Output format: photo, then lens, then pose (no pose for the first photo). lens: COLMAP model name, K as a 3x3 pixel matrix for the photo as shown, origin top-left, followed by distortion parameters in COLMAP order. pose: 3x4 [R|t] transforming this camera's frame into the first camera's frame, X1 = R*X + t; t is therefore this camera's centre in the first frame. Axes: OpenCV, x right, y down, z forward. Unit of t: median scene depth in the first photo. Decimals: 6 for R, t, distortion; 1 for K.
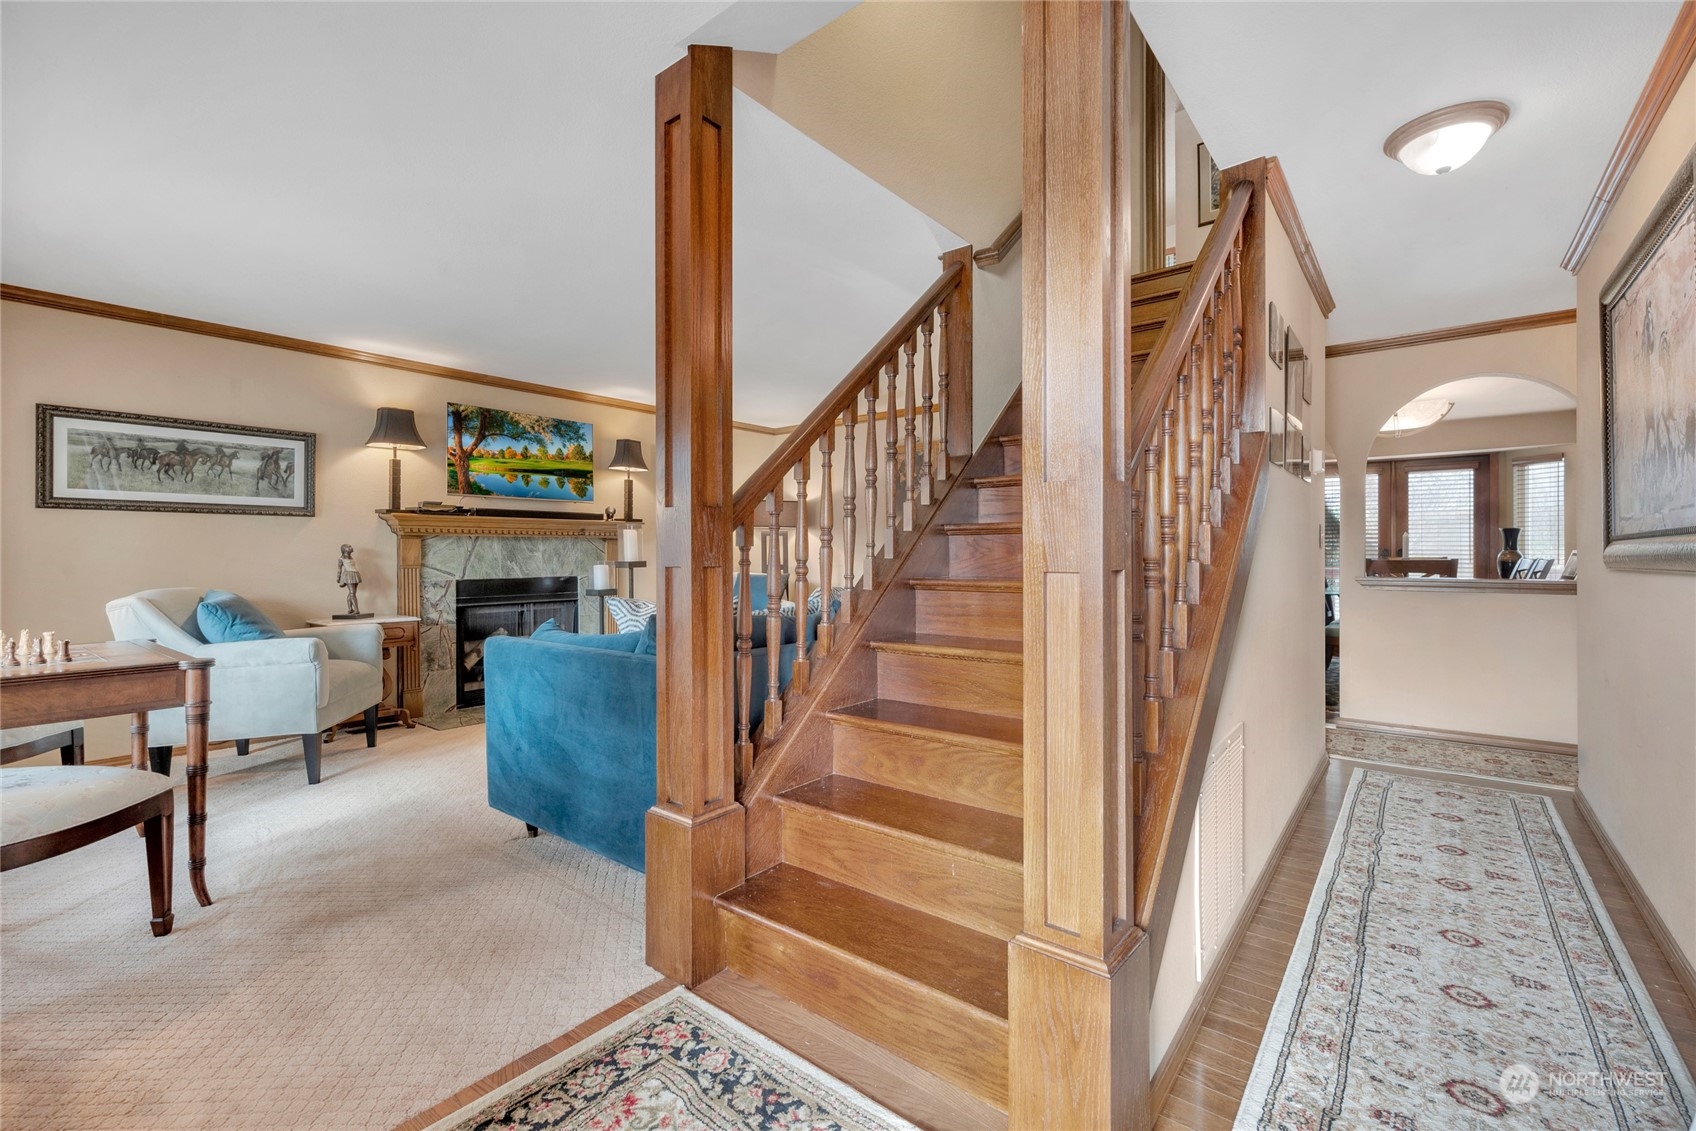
lens RADIAL K [[708.2, 0, 859.1], [0, 708.2, 552.1], [0, 0, 1]] dist [0.000806, 0.000187]
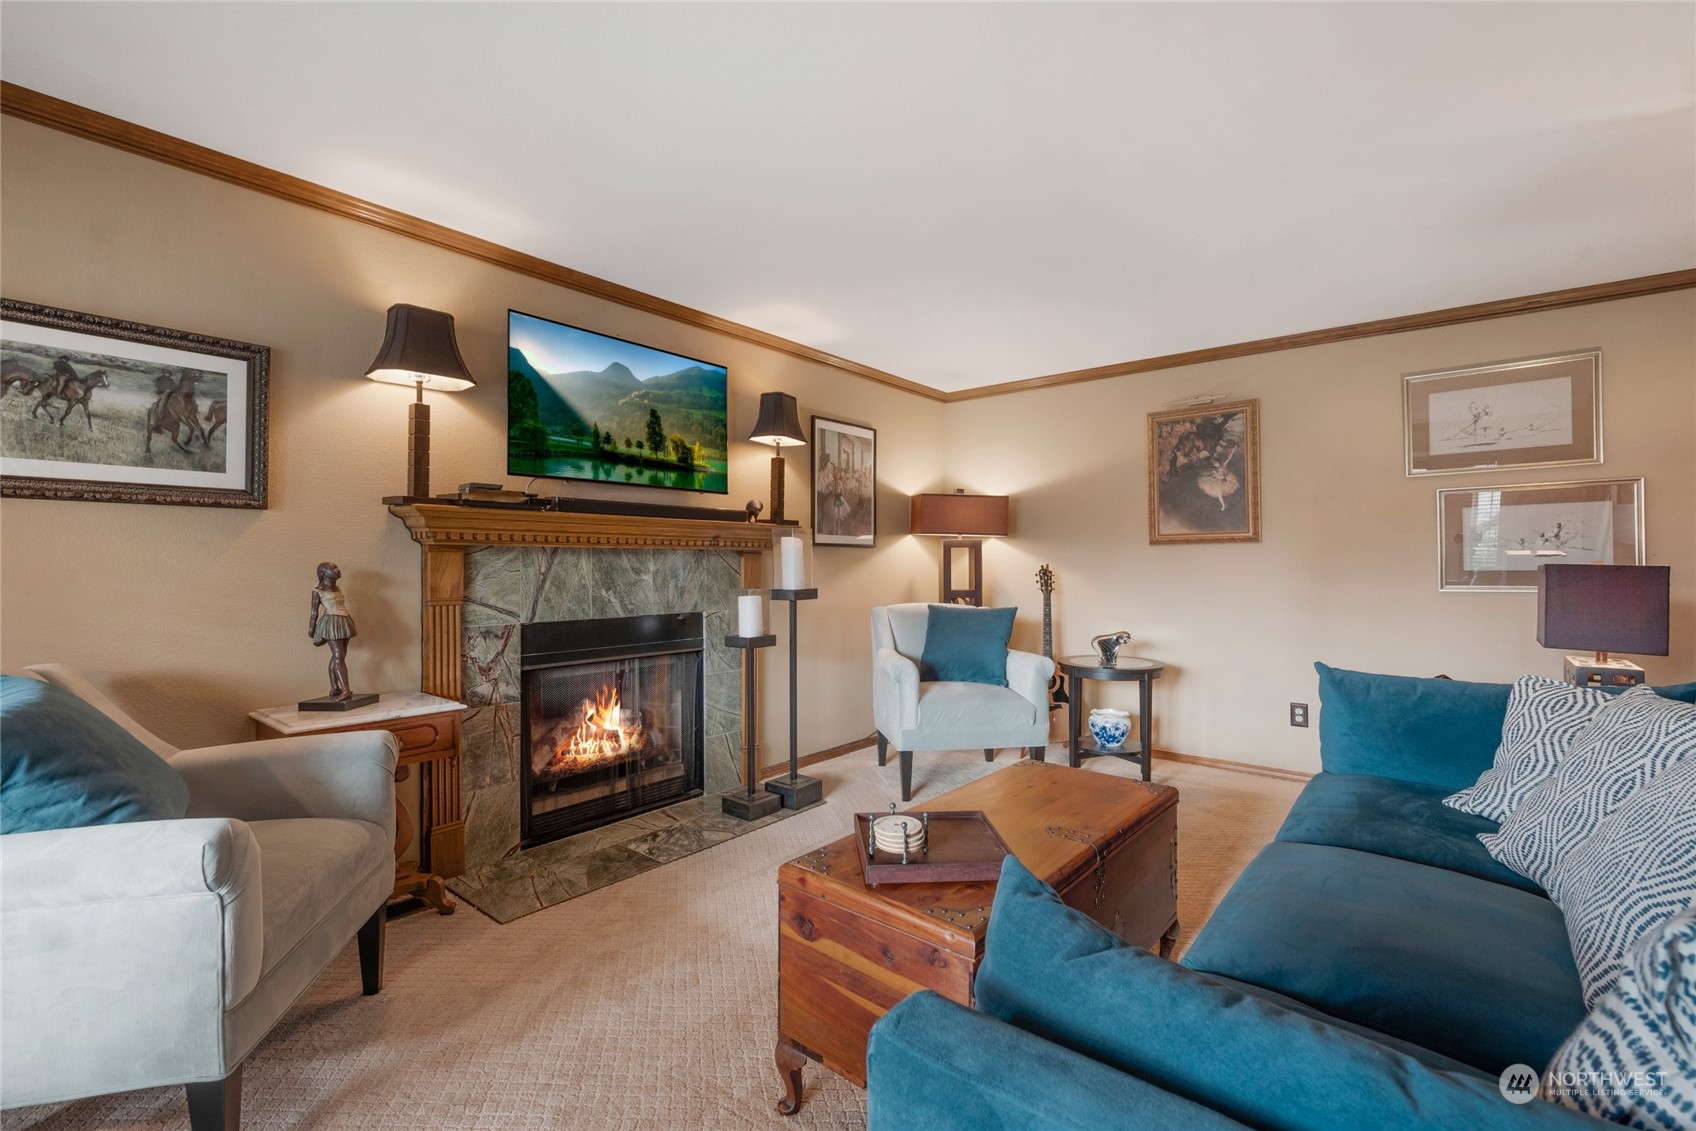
lens RADIAL K [[726.1, 0, 846.9], [0, 726.1, 563.2], [0, 0, 1]] dist [-0.002142, 0.000346]
pose [[0.999306, 0.009096, -0.036125, -0.290035], [-0.008887, 0.999943, 0.005929, -0.015660], [0.036177, -0.005604, 0.999330, 0.431905]]
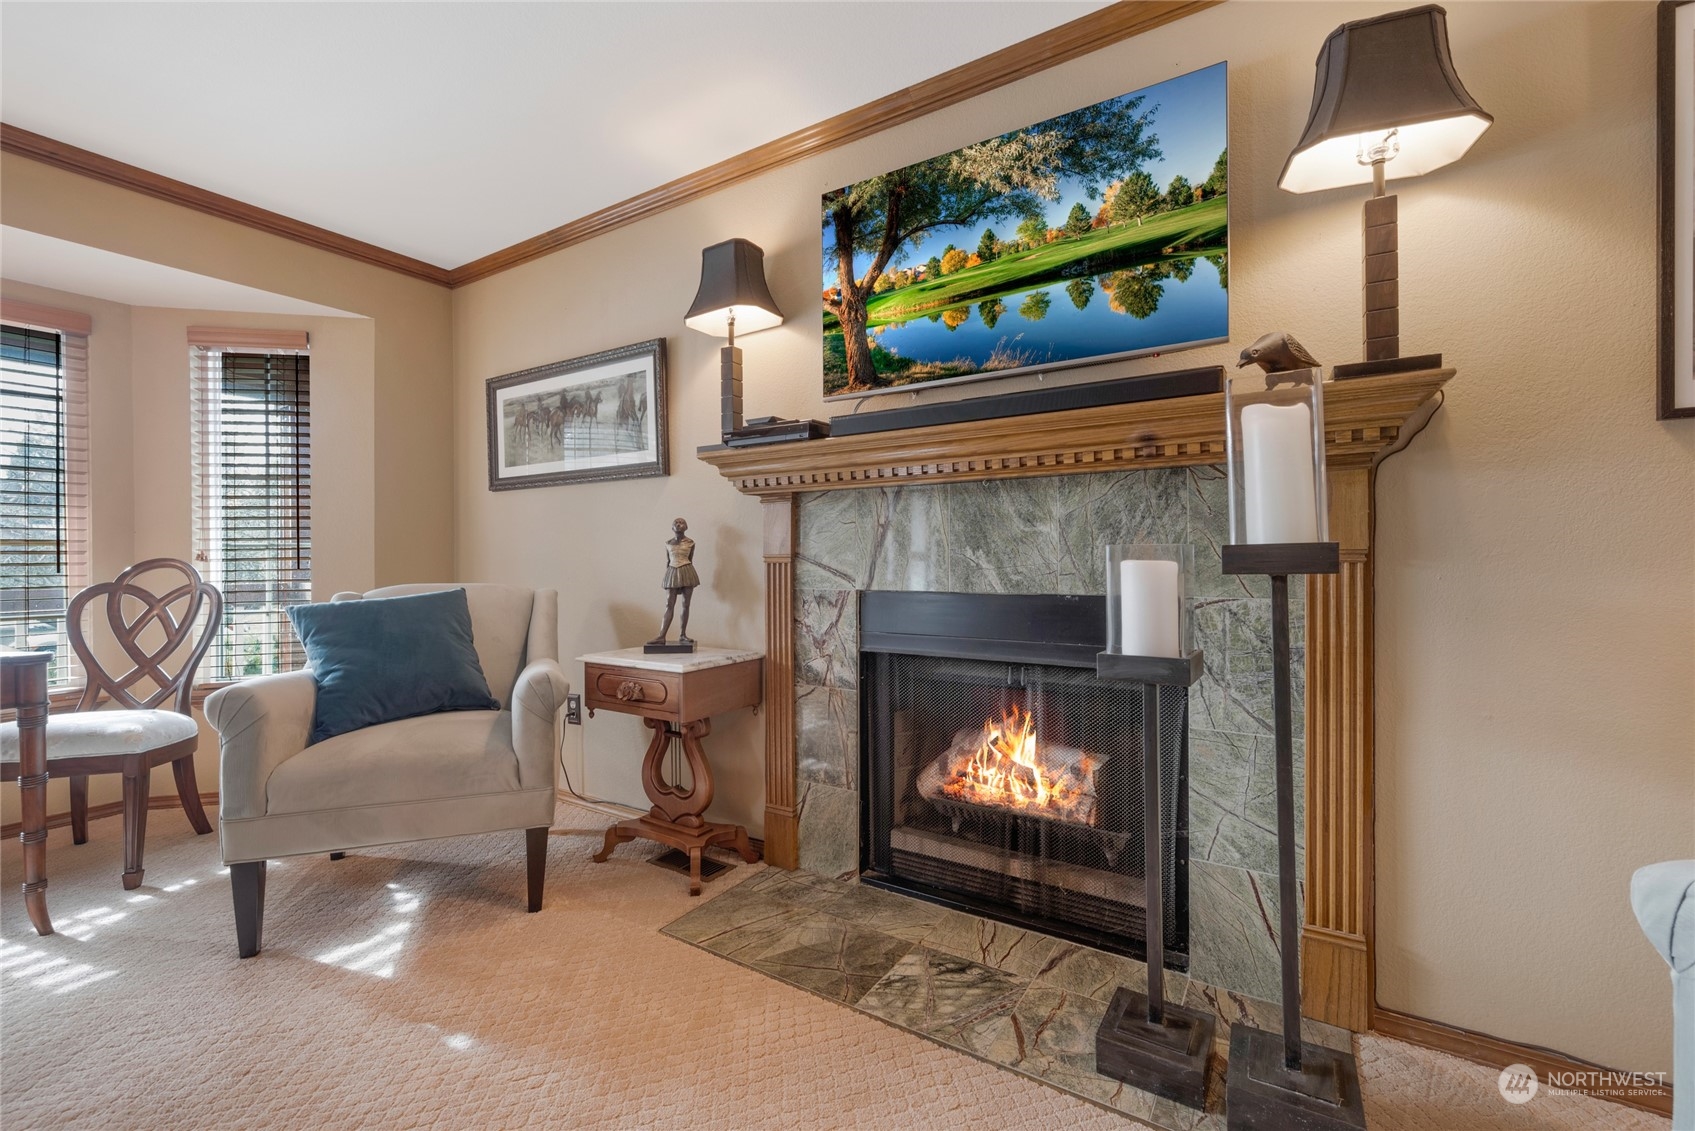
lens RADIAL K [[707.8, 0, 852.9], [0, 707.8, 563.4], [0, 0, 1]] dist [0.000806, 0.000187]
pose [[0.105333, 0.011819, -0.994367, -0.130593], [0.008703, 0.999880, 0.012807, 0.016744], [0.994399, -0.010003, 0.105217, 0.964738]]
